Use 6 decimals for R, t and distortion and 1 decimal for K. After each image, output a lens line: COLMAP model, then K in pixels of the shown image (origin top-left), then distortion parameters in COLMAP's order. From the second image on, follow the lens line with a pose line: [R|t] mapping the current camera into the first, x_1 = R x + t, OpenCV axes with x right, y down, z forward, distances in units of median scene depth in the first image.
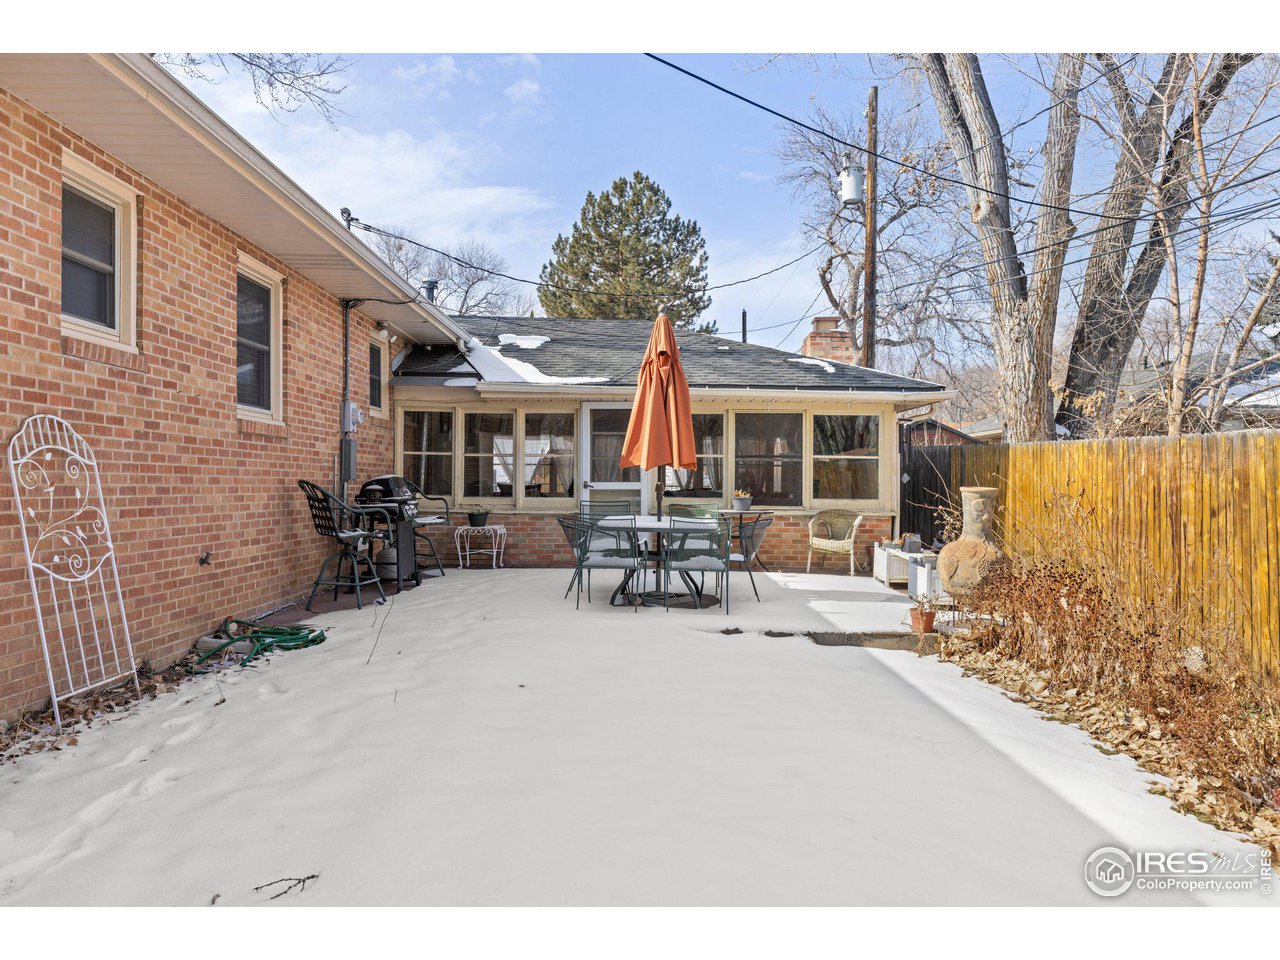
lens RADIAL K [[957.9, 0, 640.0], [0, 957.9, 480.0], [0, 0, 1]] dist [-0.001671, -0.000564]
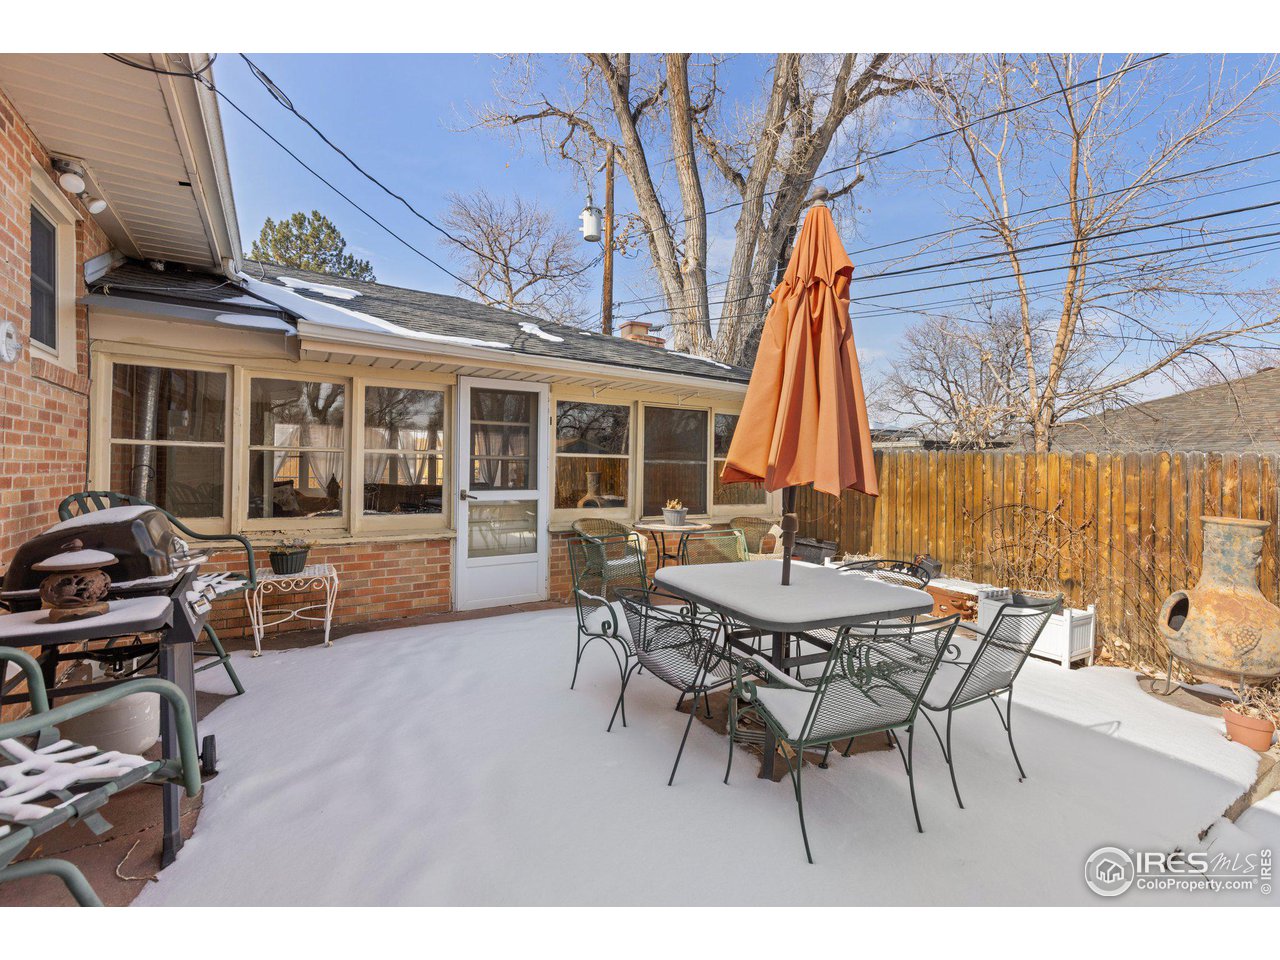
lens RADIAL K [[556.7, 0, 616.1], [0, 556.7, 464.4], [0, 0, 1]] dist [0.005903, -0.000057]
pose [[0.843149, 0.007620, 0.537626, -0.179928], [-0.010548, 0.999942, 0.002370, -0.019376], [-0.537576, -0.007669, 0.843180, 0.594369]]
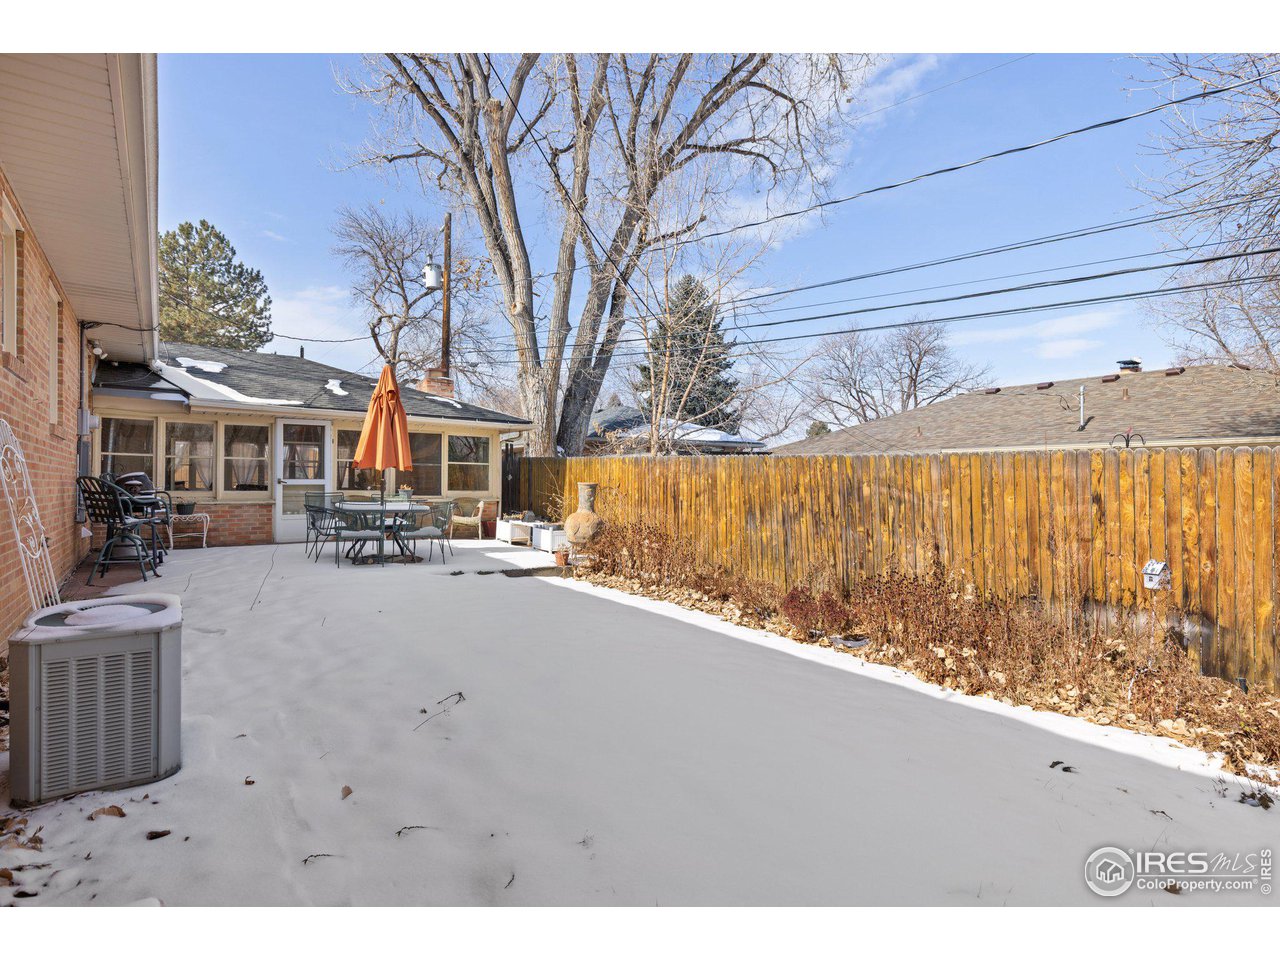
lens RADIAL K [[698.0, 0, 640.0], [0, 698.0, 480.0], [0, 0, 1]] dist [-0.001234, -0.000406]
pose [[0.809376, 0.002834, 0.587285, -0.217934], [-0.003069, 0.999995, -0.000596, 0.002498], [-0.587283, -0.001320, 0.809380, -0.070250]]
